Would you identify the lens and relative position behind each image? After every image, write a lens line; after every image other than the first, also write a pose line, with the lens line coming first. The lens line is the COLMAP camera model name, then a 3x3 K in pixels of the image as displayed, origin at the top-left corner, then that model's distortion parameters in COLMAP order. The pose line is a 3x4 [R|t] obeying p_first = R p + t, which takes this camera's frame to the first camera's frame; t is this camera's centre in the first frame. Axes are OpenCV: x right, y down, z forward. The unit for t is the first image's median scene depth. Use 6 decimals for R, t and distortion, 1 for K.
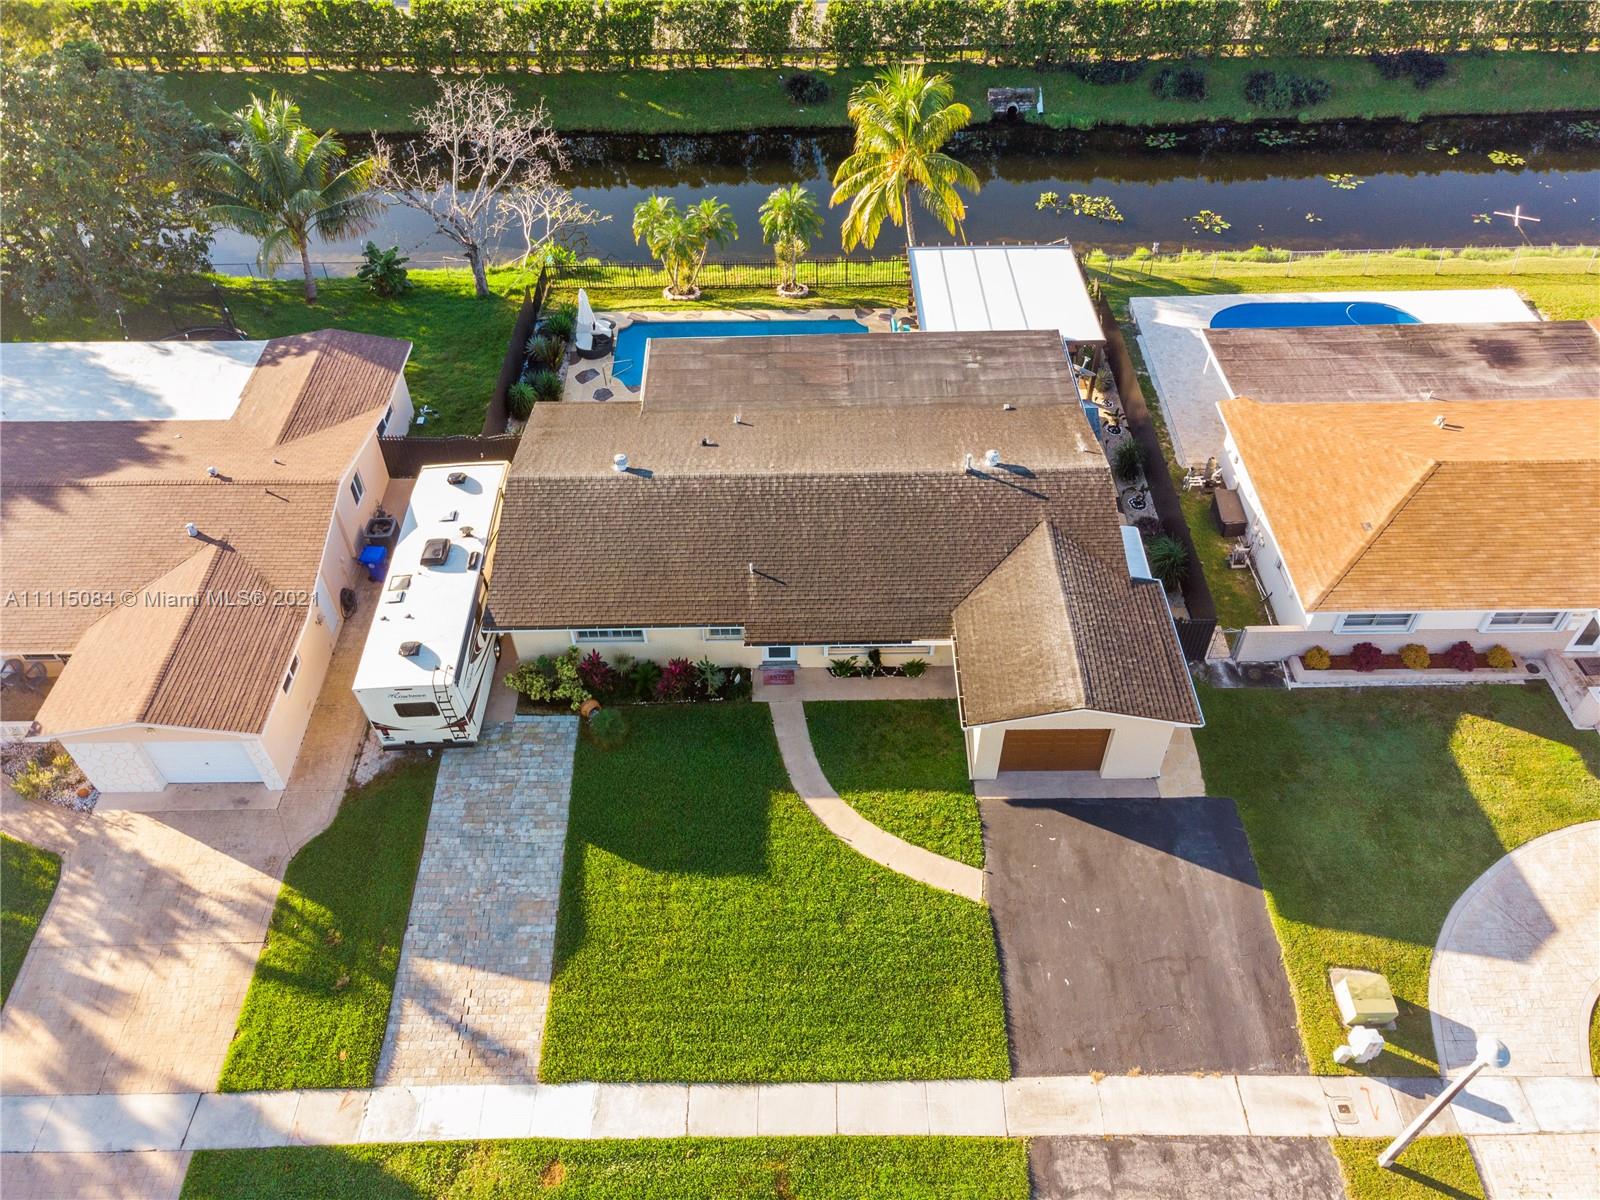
lens RADIAL K [[1198.1, 0, 801.5], [0, 1198.1, 604.6], [0, 0, 1]] dist [0.014315, 0.011984]
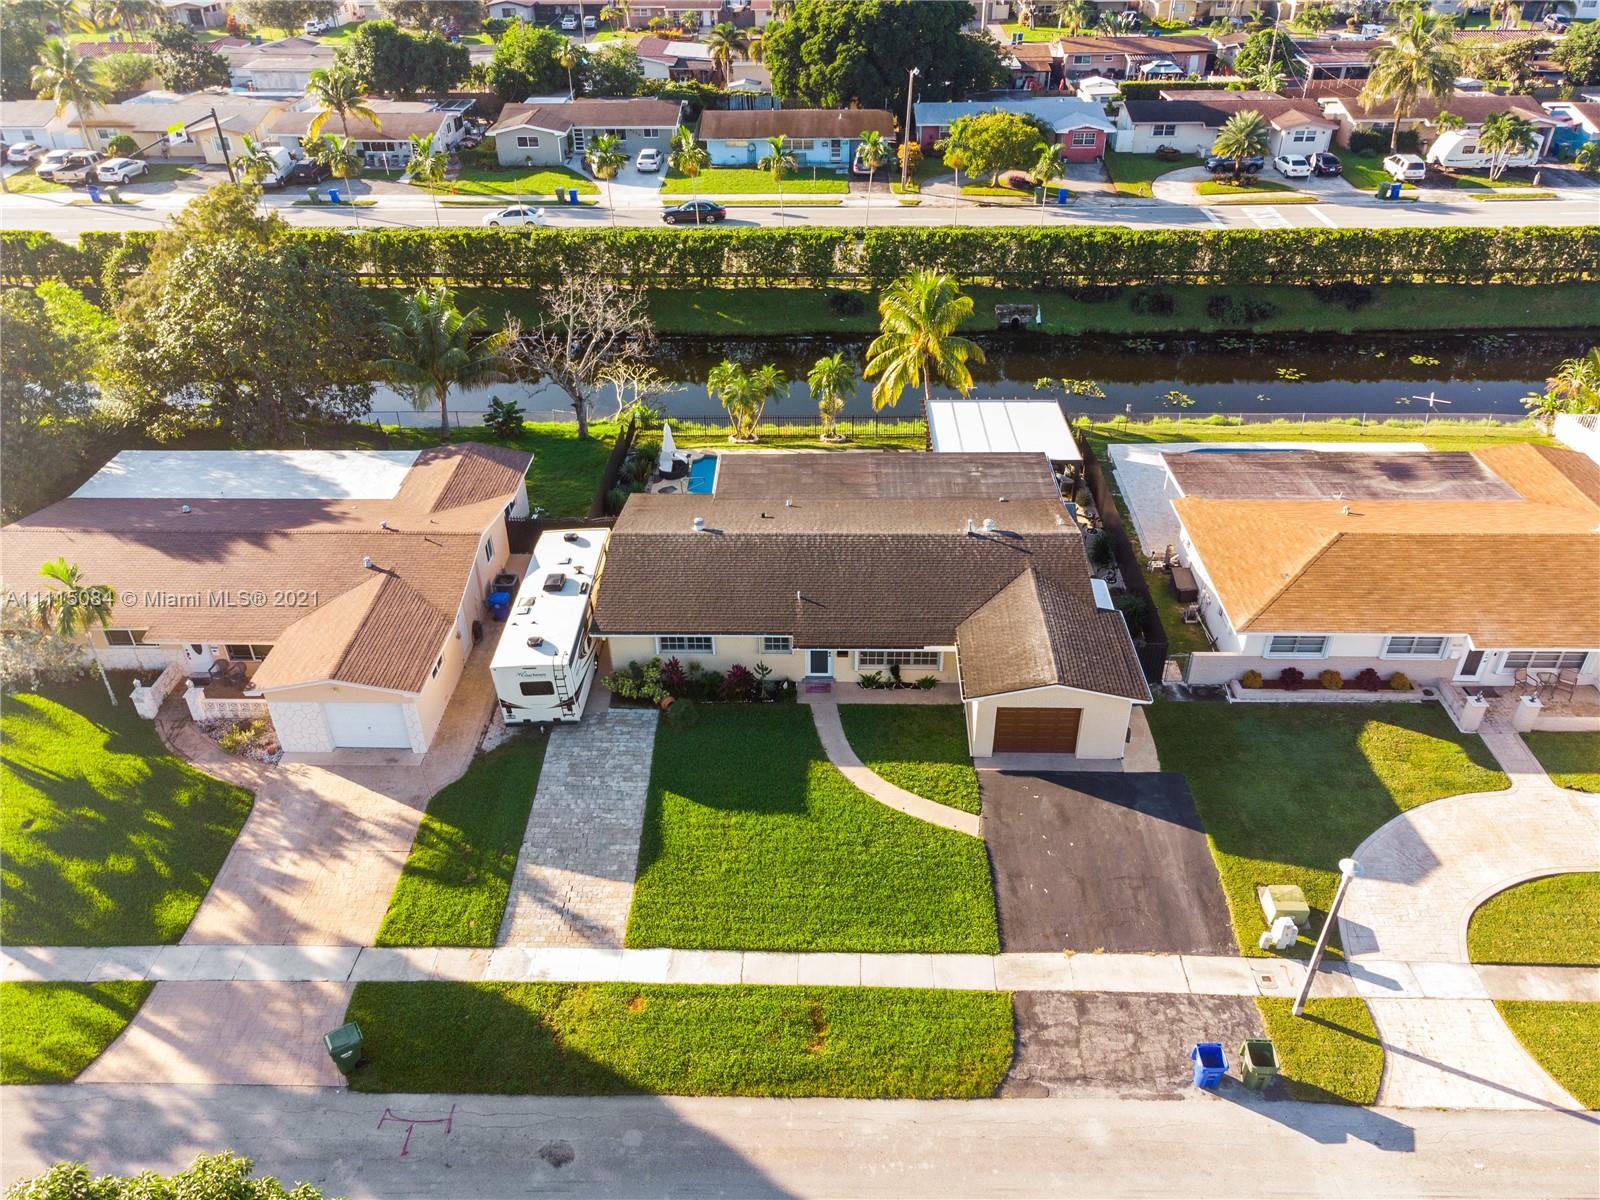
lens RADIAL K [[1199.3, 0, 800.0], [0, 1199.3, 600.0], [0, 0, 1]] dist [0.065634, -0.148623]
pose [[0.999413, 0.018421, -0.028901, -0.003784], [-0.024250, 0.975983, -0.216493, 0.257958], [0.024219, 0.217066, 0.975856, -0.258853]]
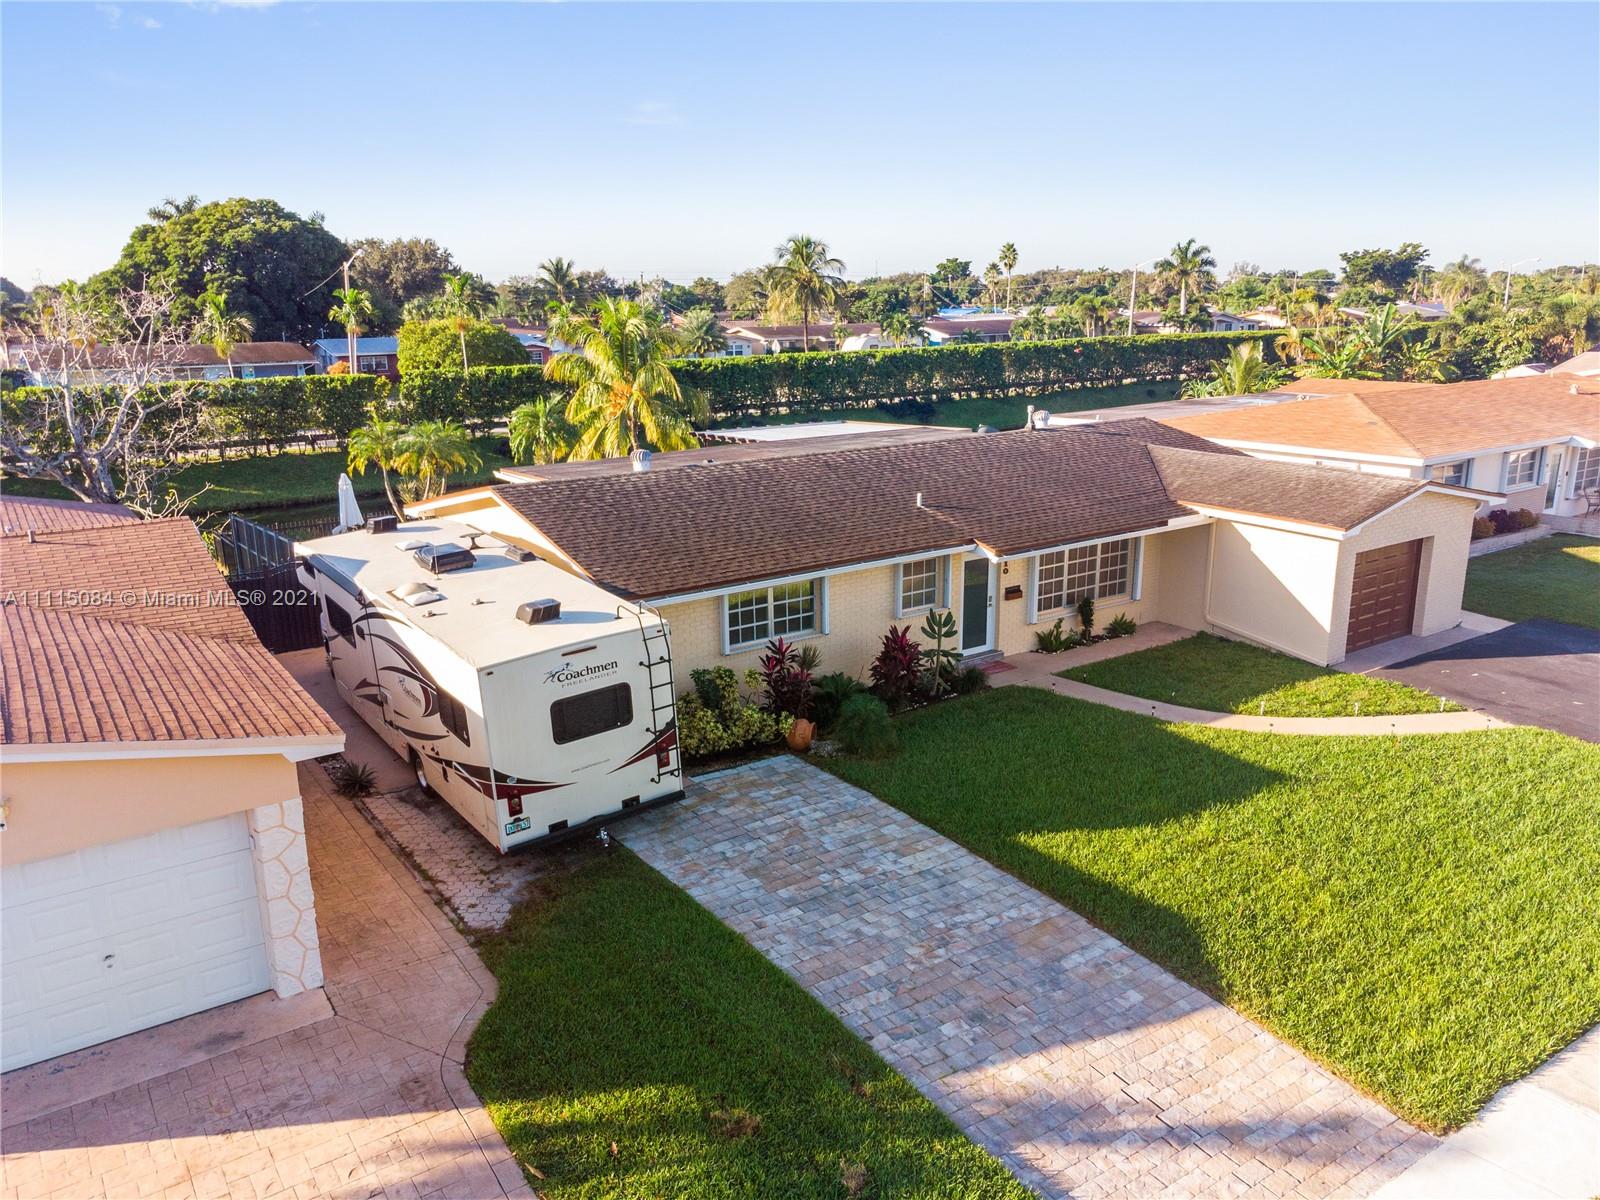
lens RADIAL K [[1198.1, 0, 801.5], [0, 1198.1, 604.6], [0, 0, 1]] dist [0.014315, 0.011984]
pose [[0.822855, -0.142341, 0.550135, -0.492862], [0.412289, 0.815786, -0.405600, 0.273034], [-0.391059, 0.560564, 0.729959, 0.571360]]
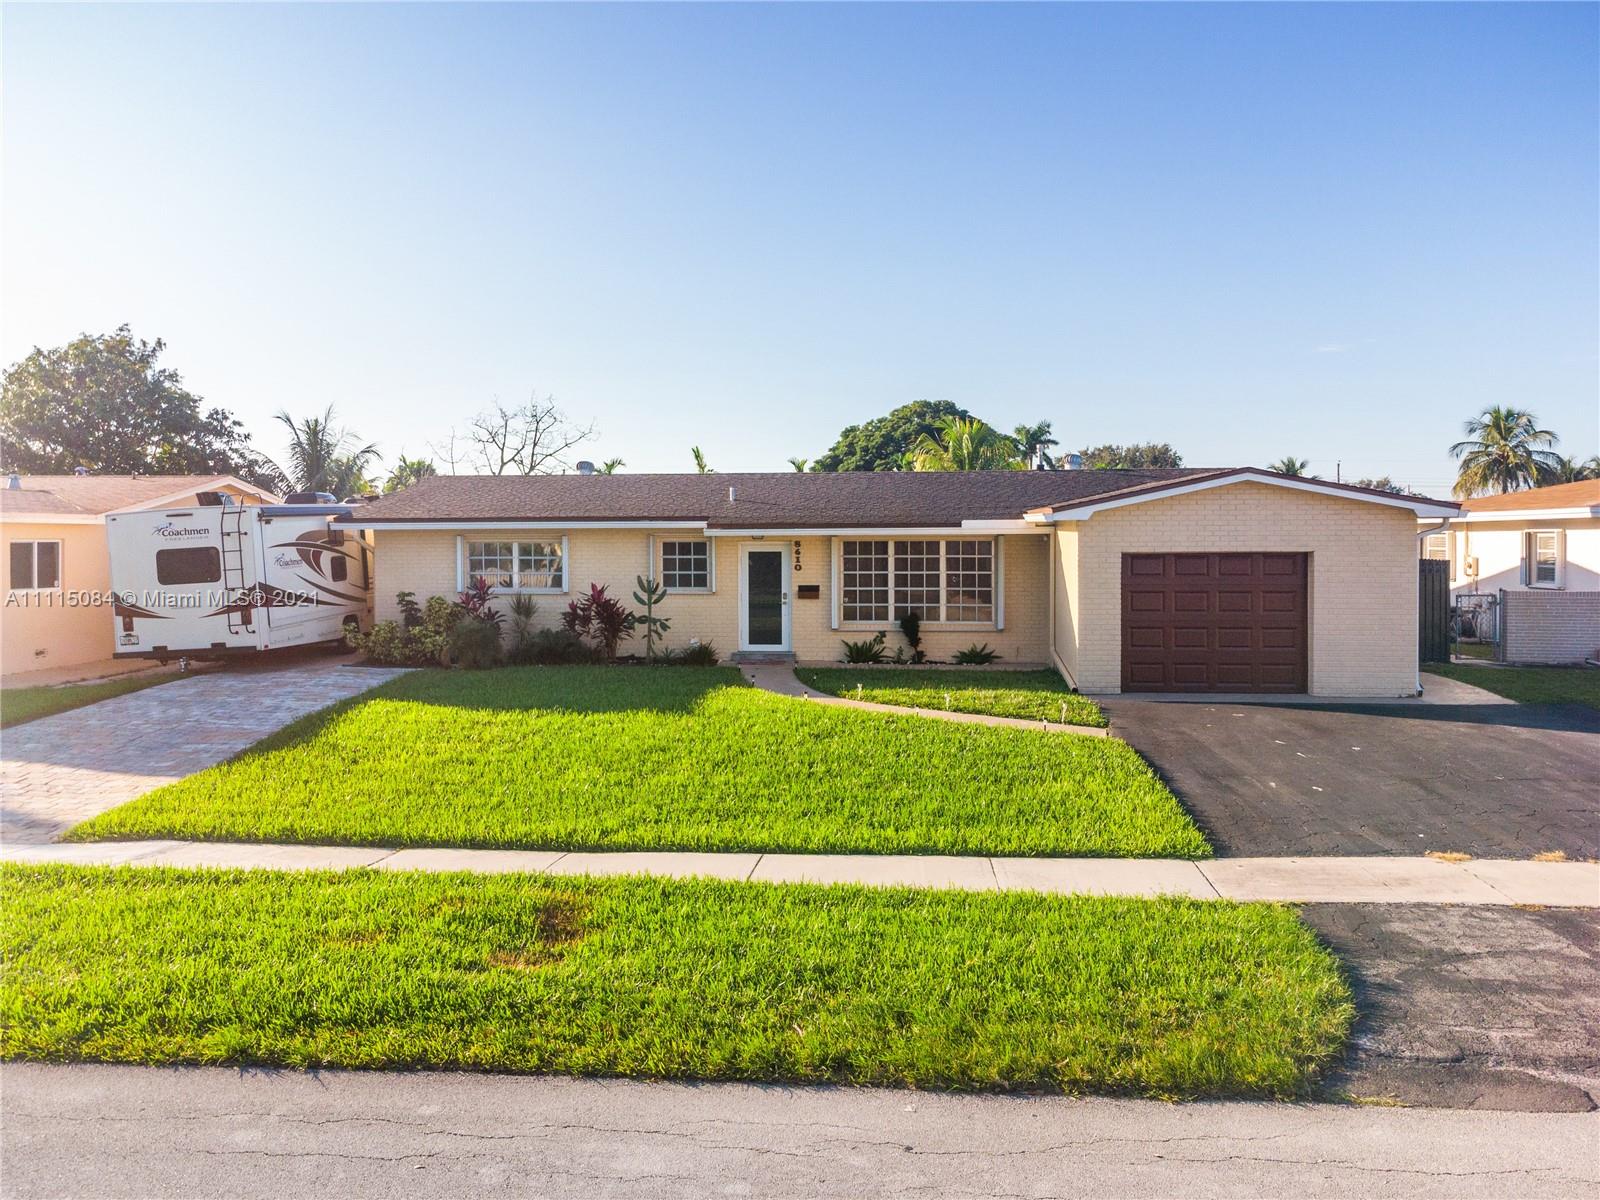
lens RADIAL K [[1213.6, 0, 795.7], [0, 1213.6, 559.1], [0, 0, 1]] dist [0.022403, 0.001862]
pose [[0.995668, 0.009398, -0.092504, 0.062749], [-0.072101, 0.706221, -0.704311, 0.505617], [0.058709, 0.707929, 0.703839, 0.537554]]
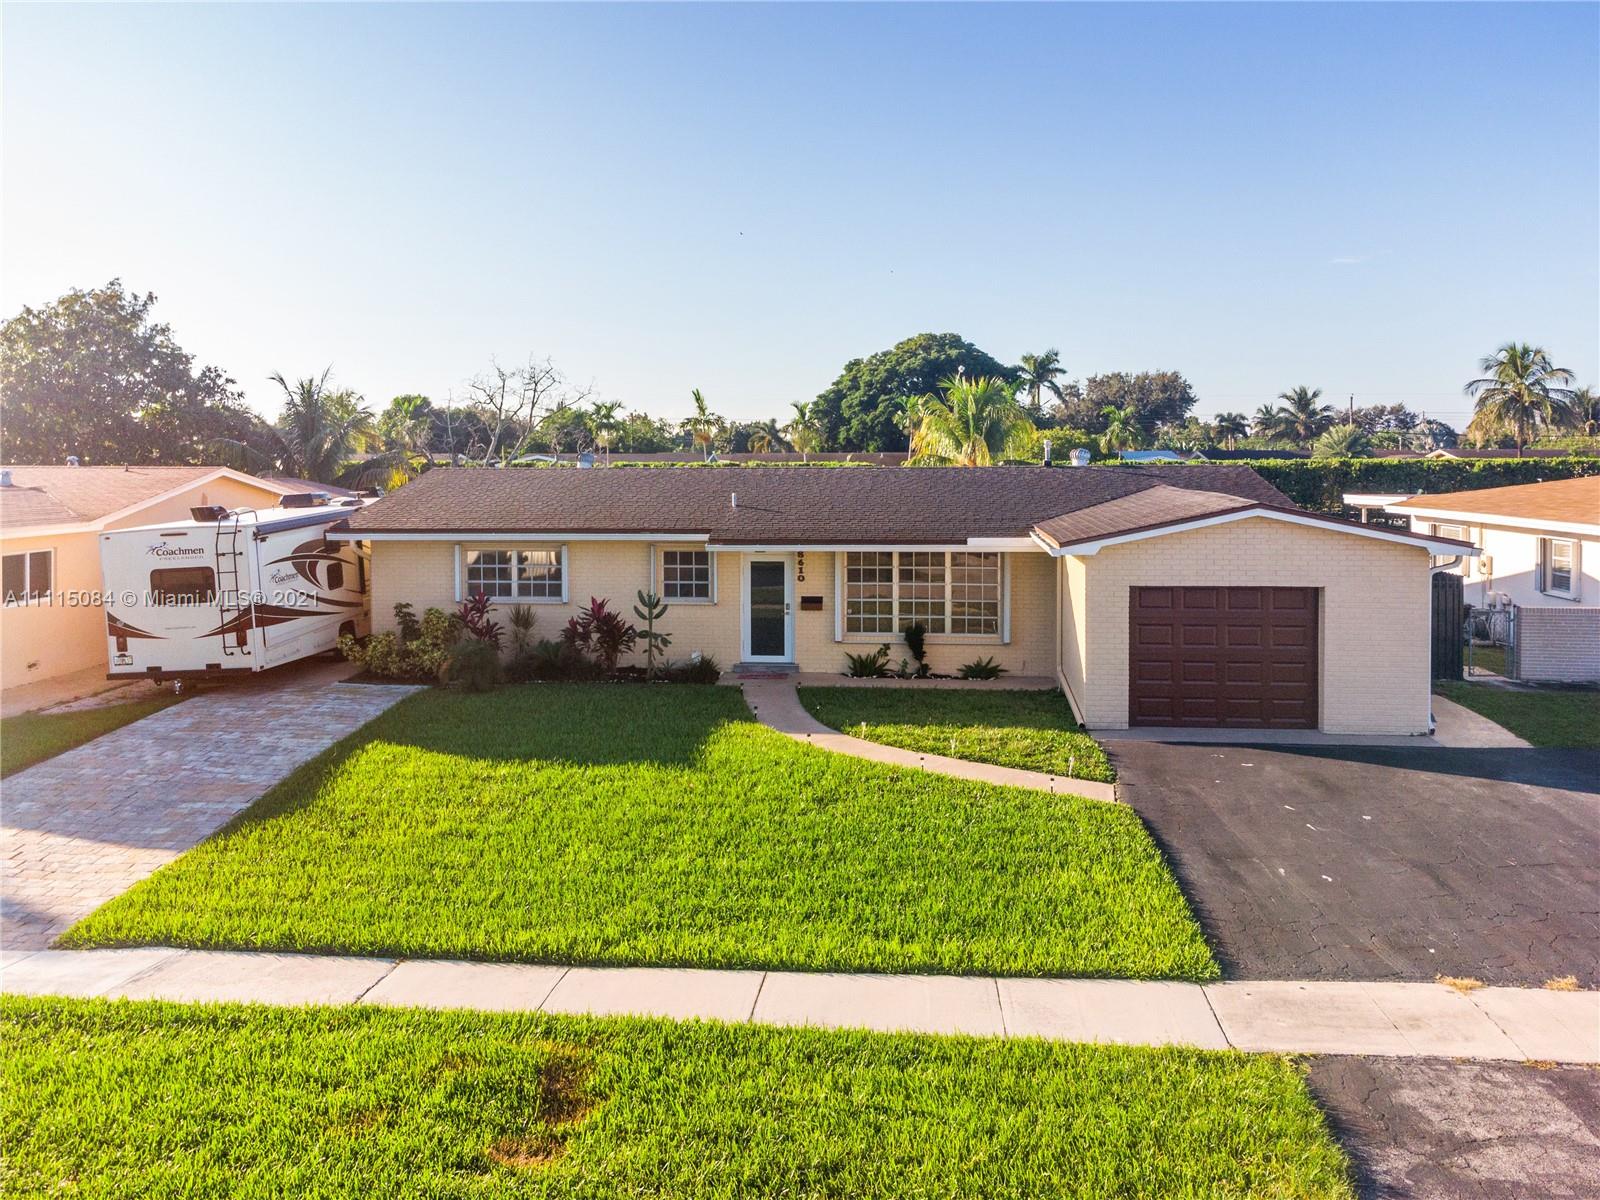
lens RADIAL K [[1237.2, 0, 796.5], [0, 1237.2, 486.1], [0, 0, 1]] dist [0.020906, 0.003863]
pose [[0.995556, 0.010720, -0.093556, 0.062021], [-0.073256, 0.712433, -0.697906, 0.469578], [0.059170, 0.701658, 0.710053, 0.498124]]
